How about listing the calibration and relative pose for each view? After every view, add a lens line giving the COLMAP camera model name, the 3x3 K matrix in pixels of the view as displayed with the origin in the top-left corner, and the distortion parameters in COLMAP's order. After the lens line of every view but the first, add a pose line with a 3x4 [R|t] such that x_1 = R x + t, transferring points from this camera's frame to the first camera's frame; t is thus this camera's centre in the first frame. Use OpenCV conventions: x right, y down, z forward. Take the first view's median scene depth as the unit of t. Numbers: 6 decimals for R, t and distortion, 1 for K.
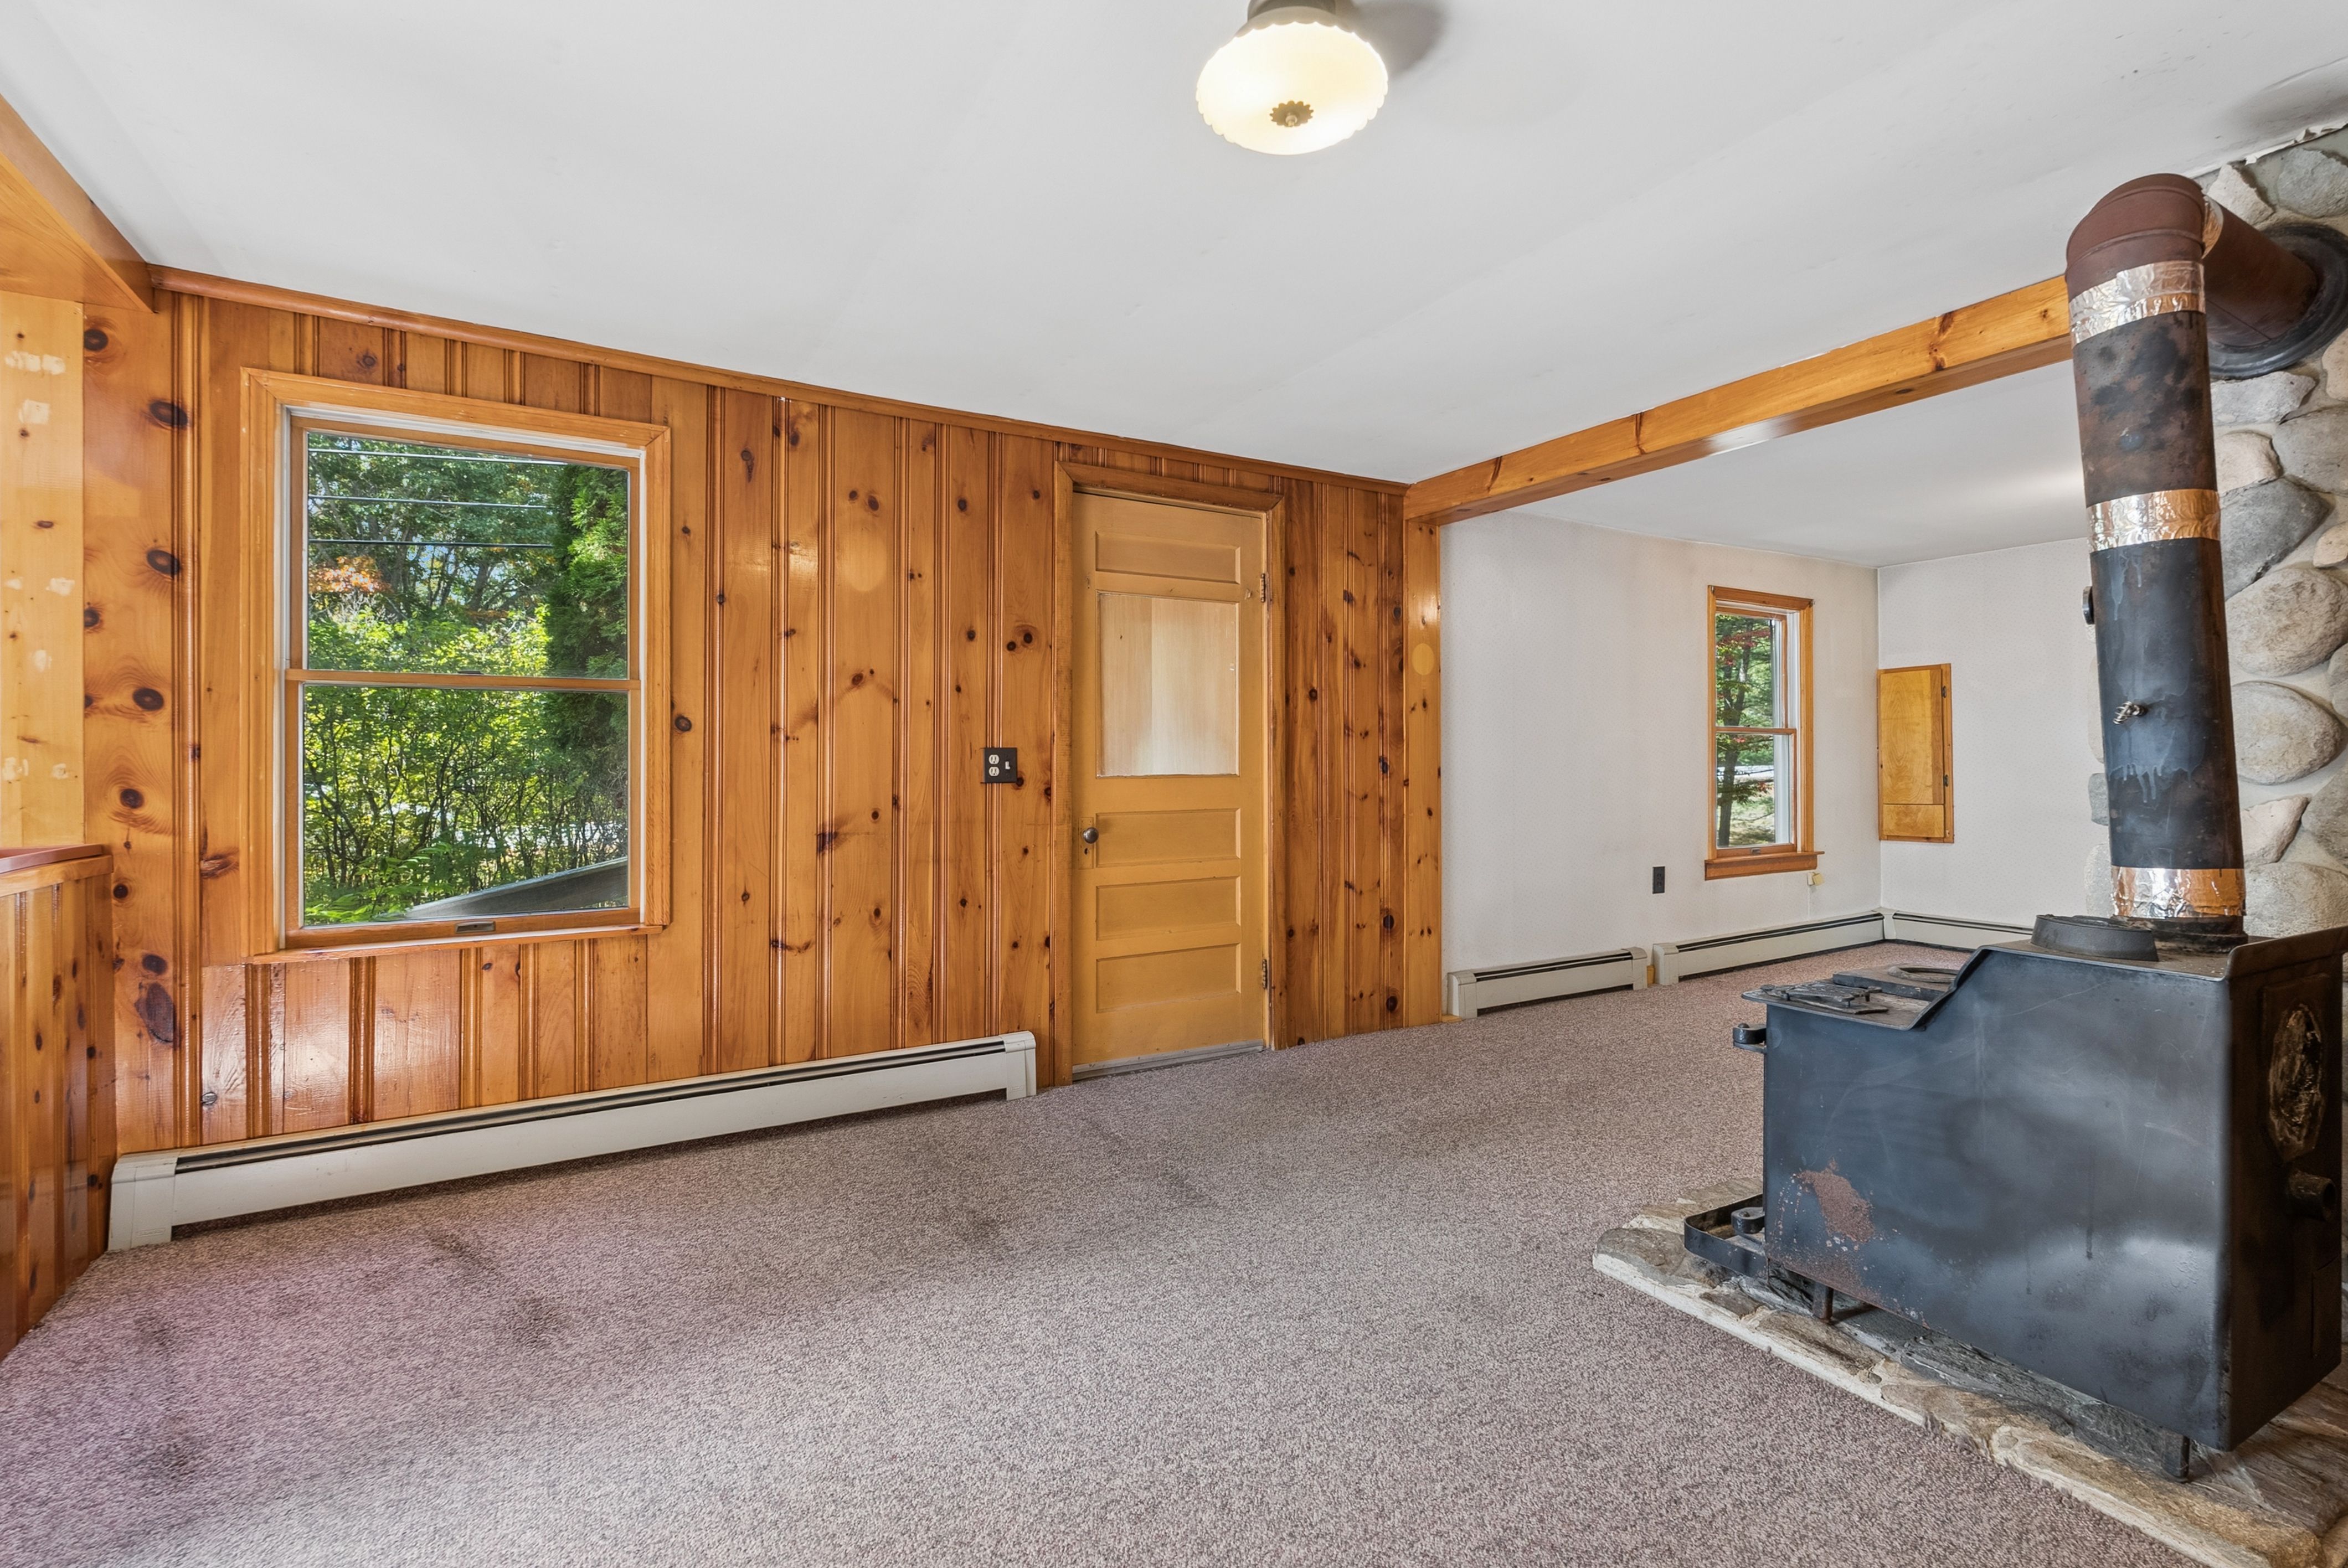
lens RADIAL K [[1064.2, 0, 1173.1], [0, 1064.2, 765.0], [0, 0, 1]] dist [0.001795, 0.000239]
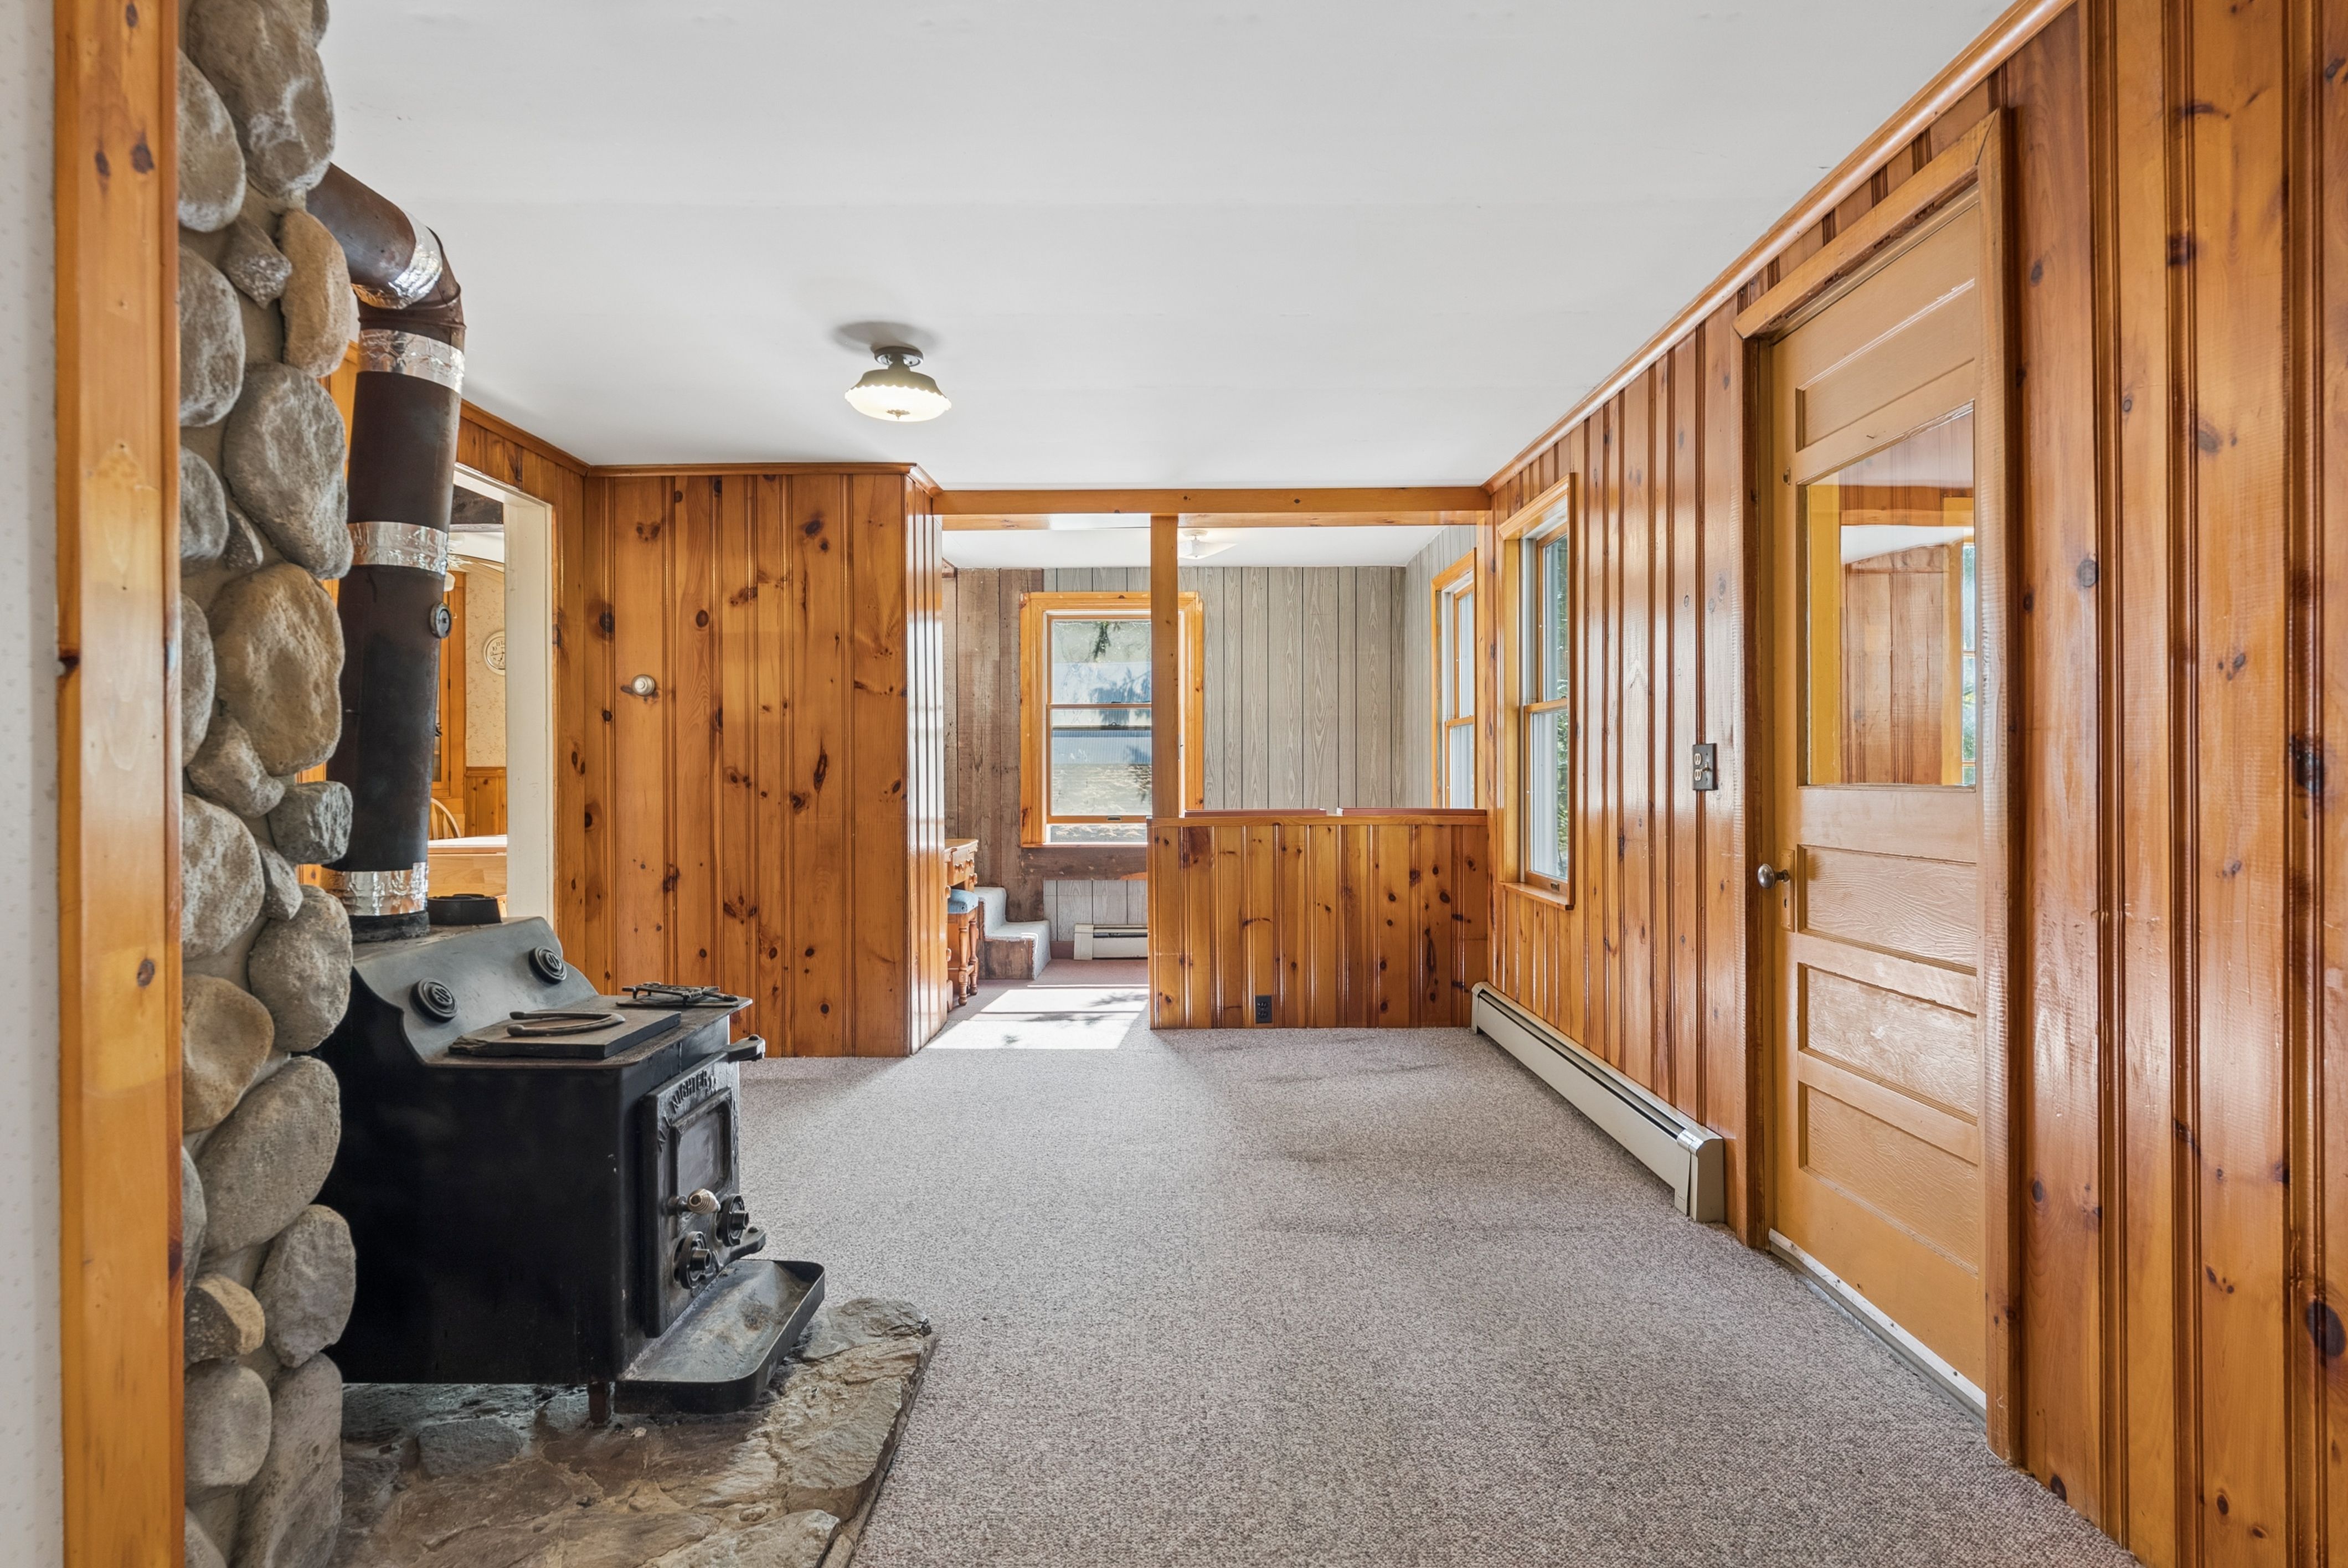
lens RADIAL K [[1285.5, 0, 1170.3], [0, 1285.5, 779.1], [0, 0, 1]] dist [0.002725, 0.000531]
pose [[-0.506211, 0.008188, -0.862371, 0.893808], [0.000503, 0.999958, 0.009200, 0.004581], [0.862409, 0.004224, -0.506194, 1.272913]]
